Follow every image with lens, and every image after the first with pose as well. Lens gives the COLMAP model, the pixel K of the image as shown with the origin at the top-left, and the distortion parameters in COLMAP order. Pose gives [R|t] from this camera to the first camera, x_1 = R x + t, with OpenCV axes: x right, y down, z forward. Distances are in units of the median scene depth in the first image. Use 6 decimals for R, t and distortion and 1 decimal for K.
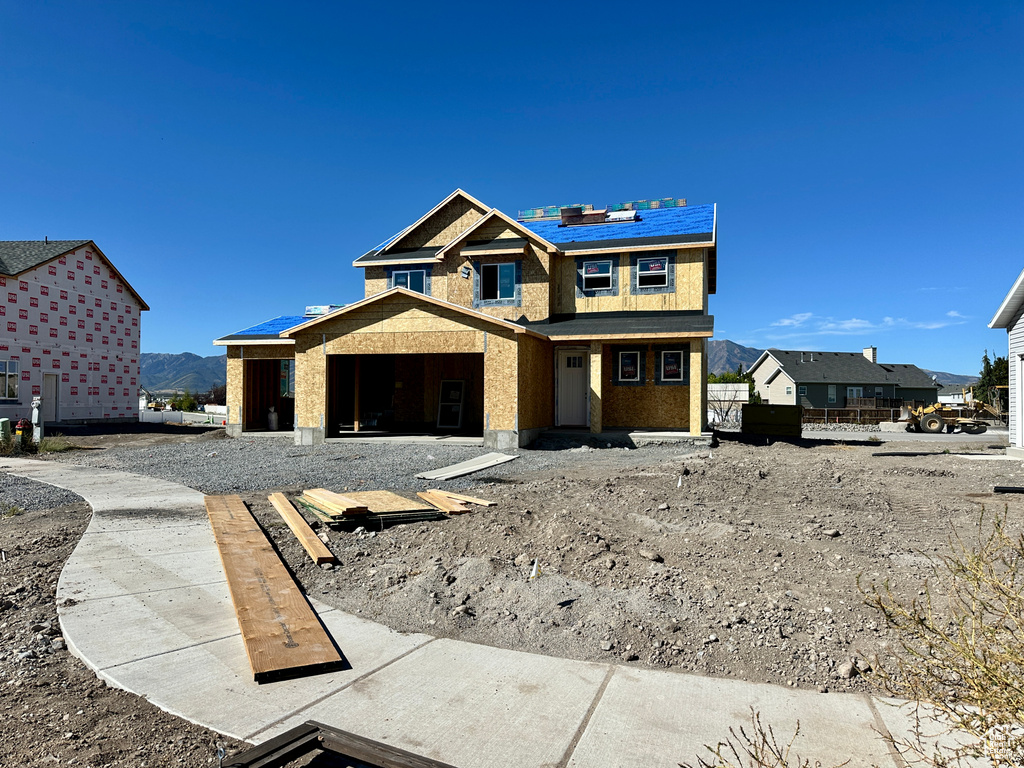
lens RADIAL K [[719.8, 0, 523.1], [0, 719.8, 381.7], [0, 0, 1]] dist [0.027186, -0.012643]
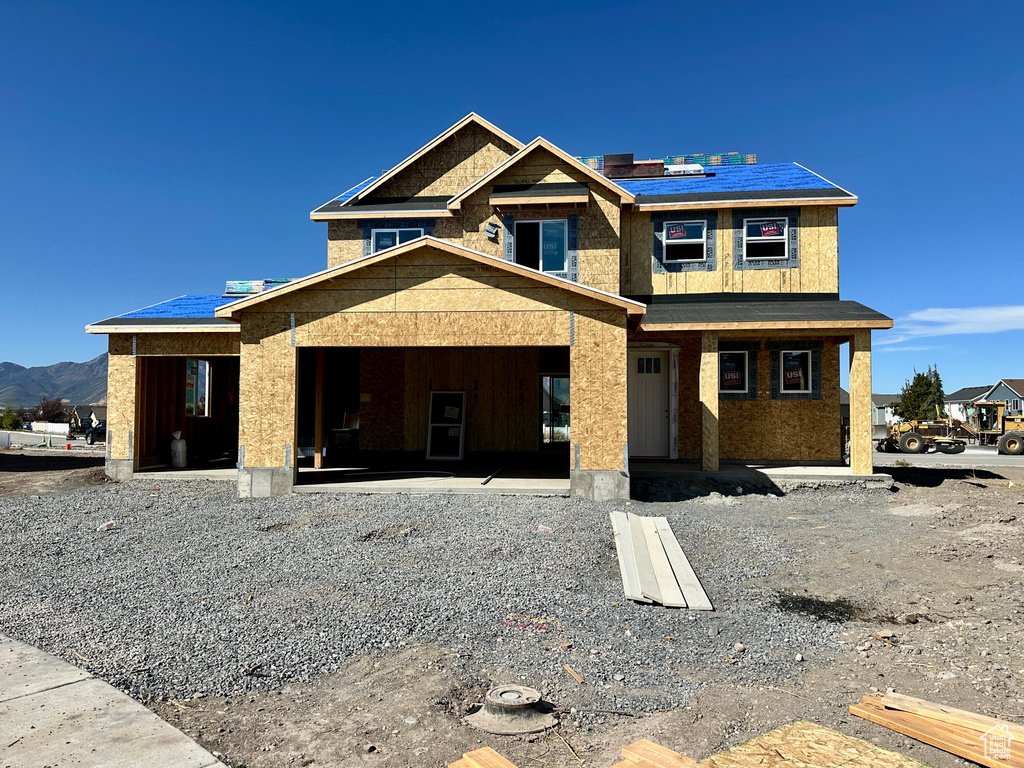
lens RADIAL K [[719.8, 0, 501.8], [0, 719.8, 387.1], [0, 0, 1]] dist [0.027186, -0.012643]
pose [[0.986460, 0.005899, 0.163896, -0.185397], [-0.003658, 0.999896, -0.013970, 0.003672], [-0.163961, 0.013181, 0.986379, 0.343944]]
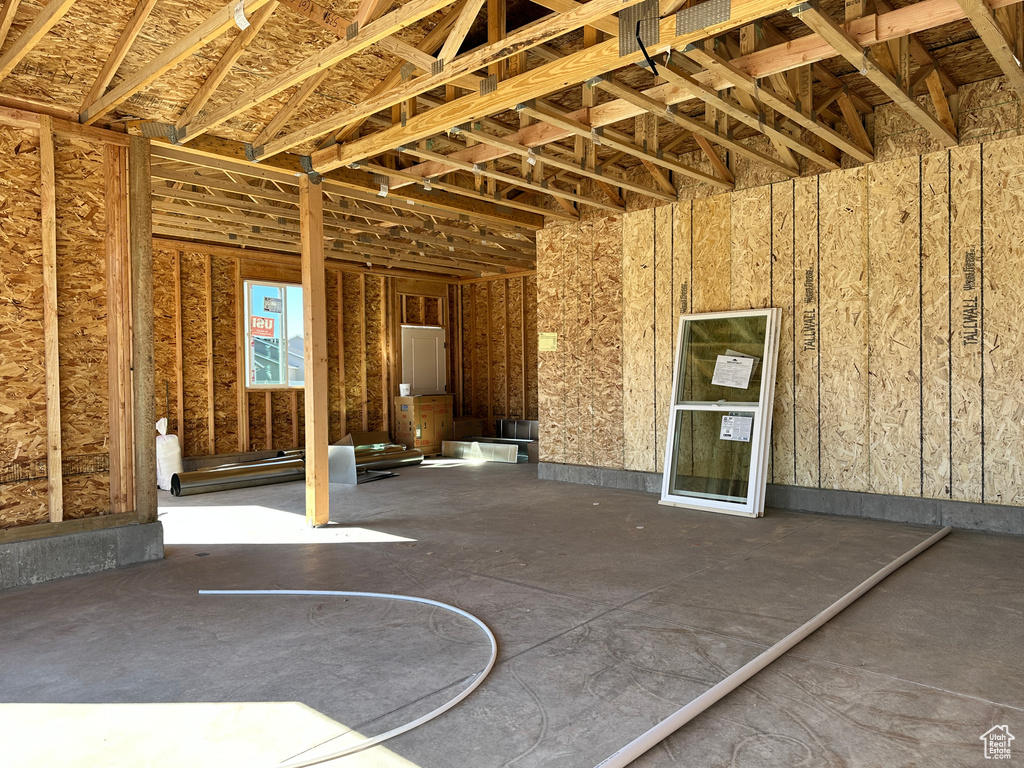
lens RADIAL K [[719.8, 0, 506.1], [0, 719.8, 385.2], [0, 0, 1]] dist [0.027186, -0.012643]
pose [[0.896604, -0.011339, -0.442688, -0.063788], [0.025418, 0.999342, 0.025883, 0.016691], [0.442103, -0.034459, 0.896302, 0.854078]]
